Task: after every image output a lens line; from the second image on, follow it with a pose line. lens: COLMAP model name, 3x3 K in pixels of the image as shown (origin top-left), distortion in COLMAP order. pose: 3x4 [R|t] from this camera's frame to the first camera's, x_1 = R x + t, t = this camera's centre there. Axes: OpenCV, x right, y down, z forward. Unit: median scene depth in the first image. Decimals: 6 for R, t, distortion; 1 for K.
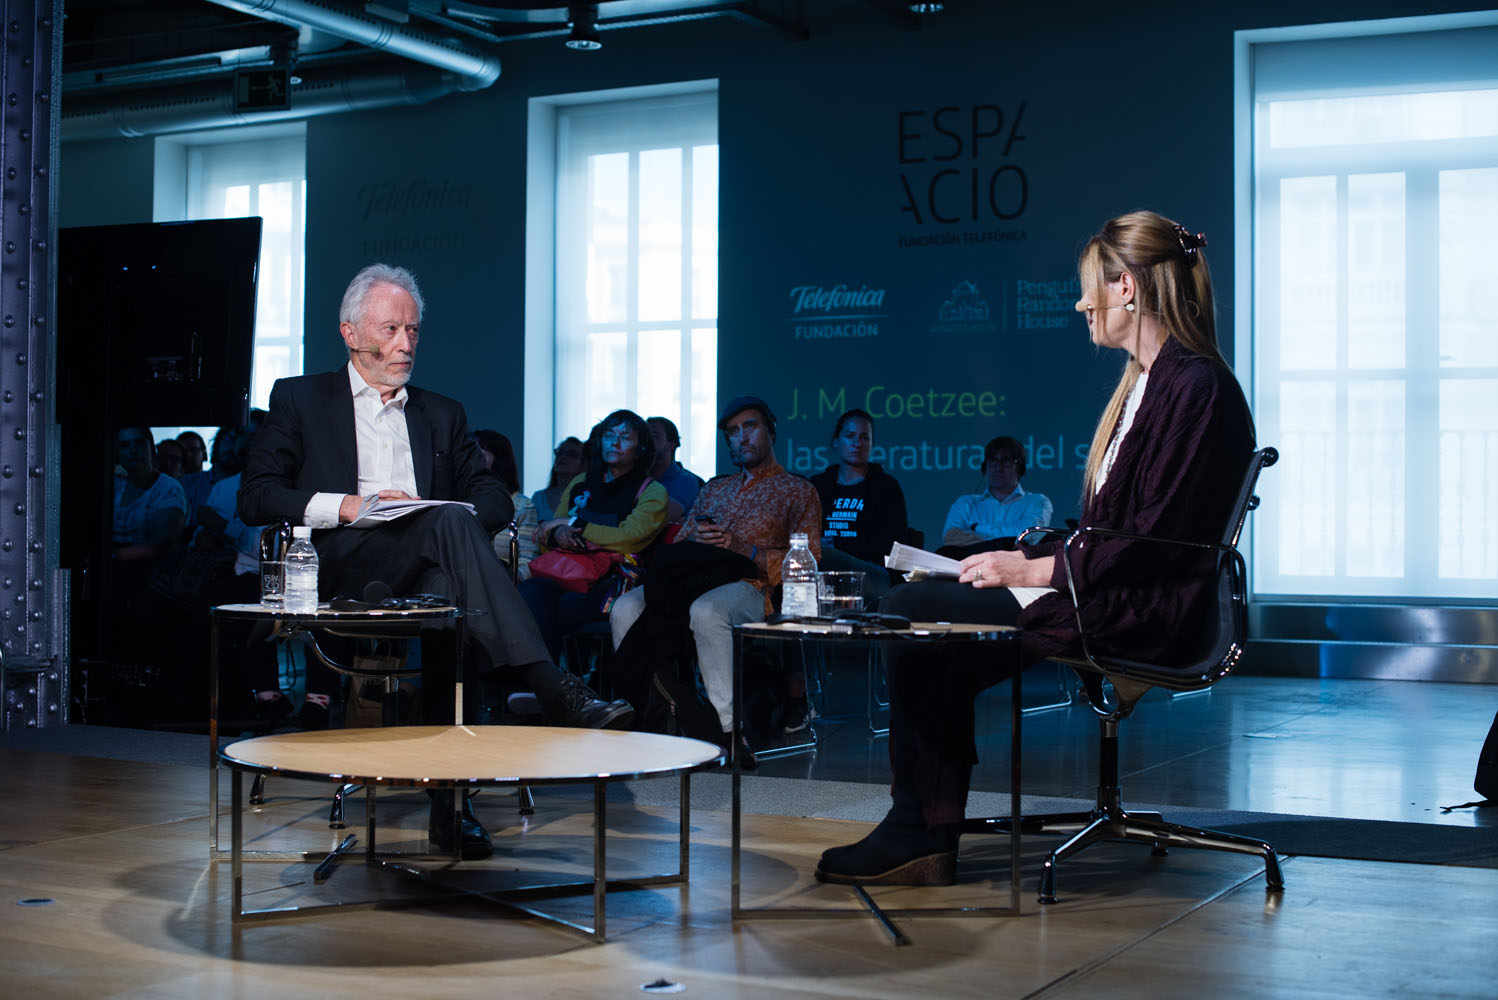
lens RADIAL K [[2151.2, 0, 749.0], [0, 2151.2, 500.0], [0, 0, 1]] dist [-0.002210, -0.015180]
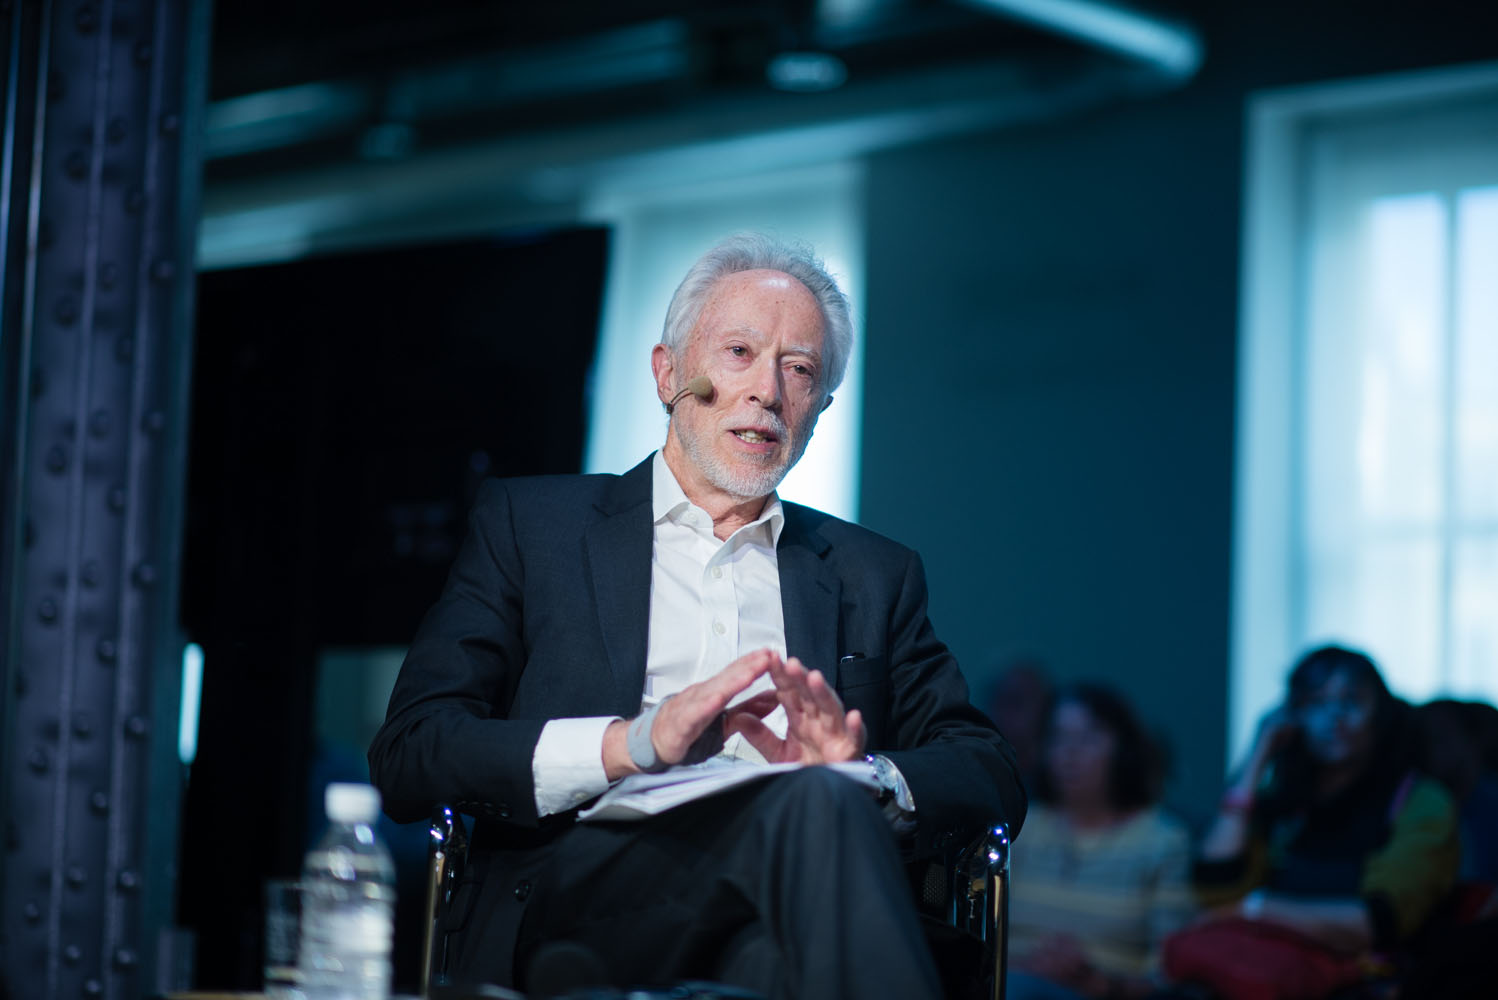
lens RADIAL K [[3694.6, 0, 749.0], [0, 3694.6, 500.0], [0, 0, 1]] dist [-0.211666, -0.829442]
pose [[0.968098, -0.002837, -0.250557, 0.011222], [-0.022701, 0.994831, -0.098979, 0.014082], [0.249542, 0.101509, 0.963029, 0.229560]]
